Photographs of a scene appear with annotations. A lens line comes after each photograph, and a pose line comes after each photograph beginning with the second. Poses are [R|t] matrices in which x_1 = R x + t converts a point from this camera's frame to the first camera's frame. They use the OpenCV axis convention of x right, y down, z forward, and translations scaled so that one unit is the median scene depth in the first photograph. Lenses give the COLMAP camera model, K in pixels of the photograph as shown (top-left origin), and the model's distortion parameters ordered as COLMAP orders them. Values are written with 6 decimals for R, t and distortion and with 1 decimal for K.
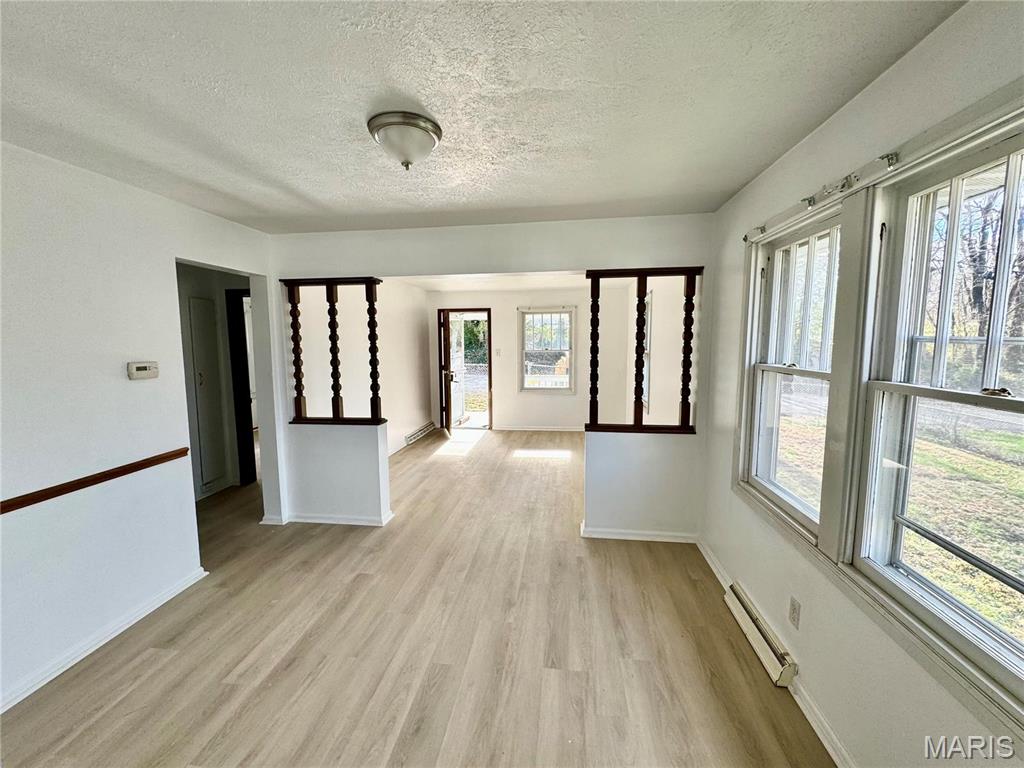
lens RADIAL K [[406.4, 0, 512.0], [0, 406.4, 384.0], [0, 0, 1]] dist [-0.000947, -0.000696]
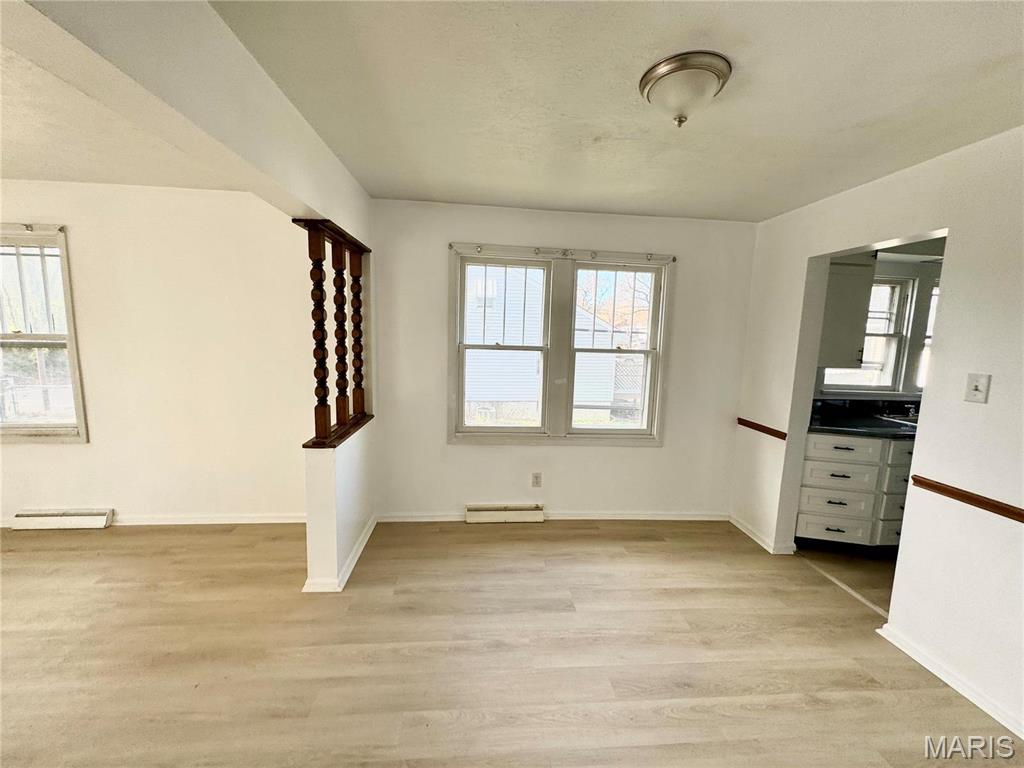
lens RADIAL K [[406.4, 0, 512.0], [0, 406.4, 384.0], [0, 0, 1]] dist [-0.000947, -0.000696]
pose [[-0.214428, -0.126979, 0.968451, -0.727799], [0.079046, 0.986005, 0.146782, -0.097884], [-0.973536, 0.108026, -0.201390, 1.062487]]
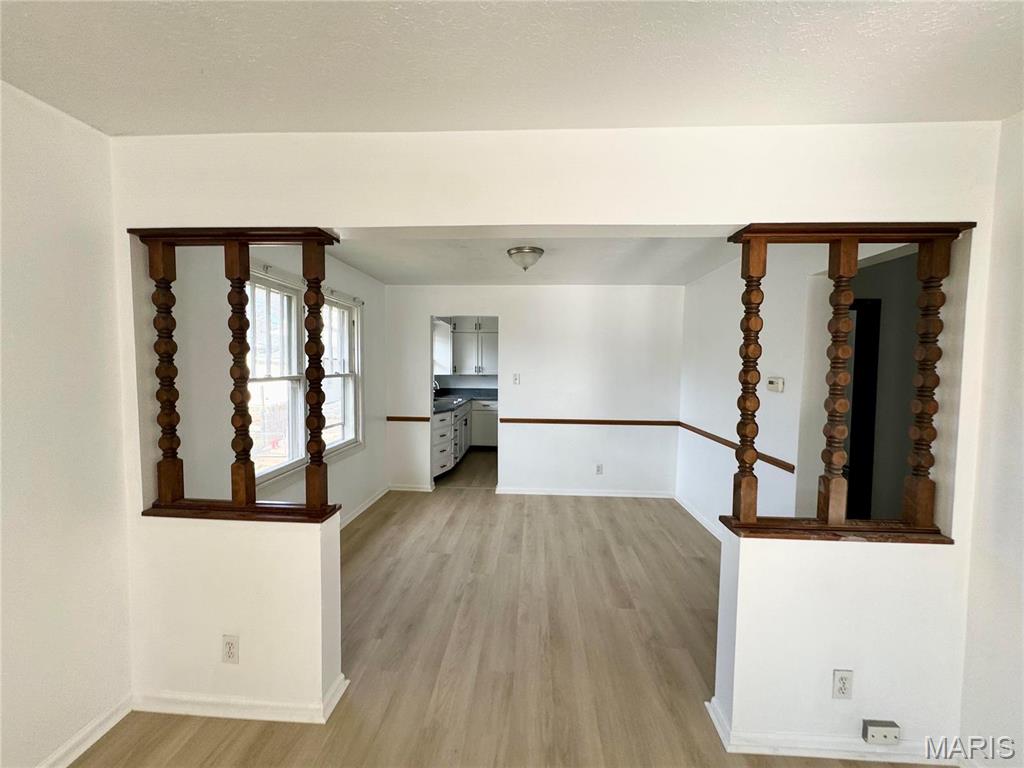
lens RADIAL K [[409.6, 0, 510.5], [0, 409.6, 382.7], [0, 0, 1]] dist [-0.000669, 0.000244]
pose [[-0.997230, -0.000763, -0.074382, -0.027959], [-0.012663, 0.987091, 0.159657, -0.211271], [0.073300, 0.160156, -0.984366, 2.027893]]
